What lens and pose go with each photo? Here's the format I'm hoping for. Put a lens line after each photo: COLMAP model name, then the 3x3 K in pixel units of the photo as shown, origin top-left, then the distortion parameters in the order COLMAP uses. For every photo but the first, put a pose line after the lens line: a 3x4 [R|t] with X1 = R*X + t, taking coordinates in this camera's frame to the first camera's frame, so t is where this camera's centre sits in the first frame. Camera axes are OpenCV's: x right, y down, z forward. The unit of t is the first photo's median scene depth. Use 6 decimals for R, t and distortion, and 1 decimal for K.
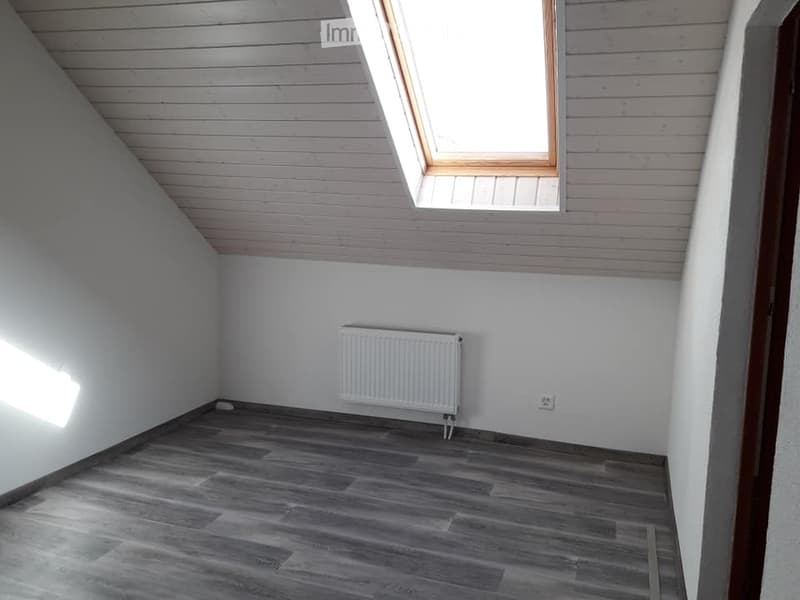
lens RADIAL K [[648.8, 0, 405.2], [0, 648.8, 288.5], [0, 0, 1]] dist [0.095545, -0.114768]
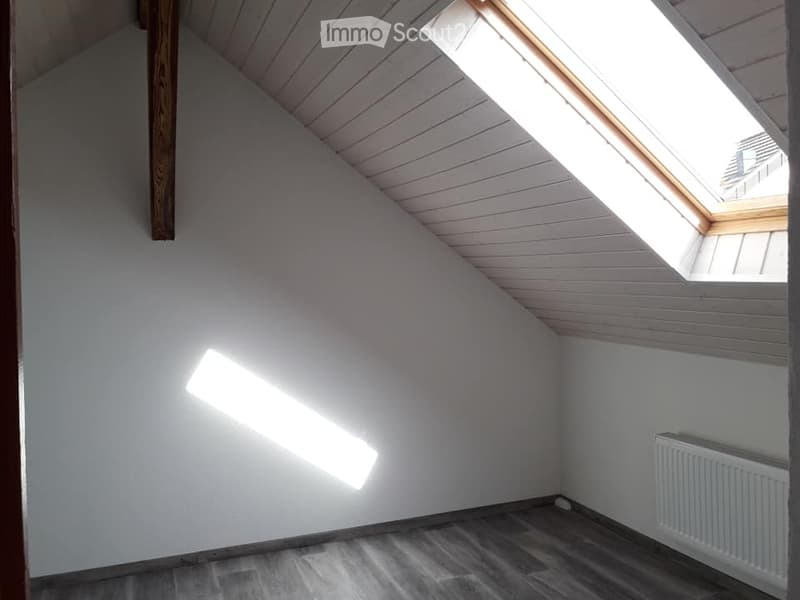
lens RADIAL K [[648.8, 0, 405.2], [0, 648.8, 288.5], [0, 0, 1]] dist [0.095545, -0.114768]
pose [[0.668811, -0.026823, -0.742948, 0.344767], [-0.057110, 0.994542, -0.087318, -0.032866], [0.741236, 0.100829, 0.663629, 0.271242]]
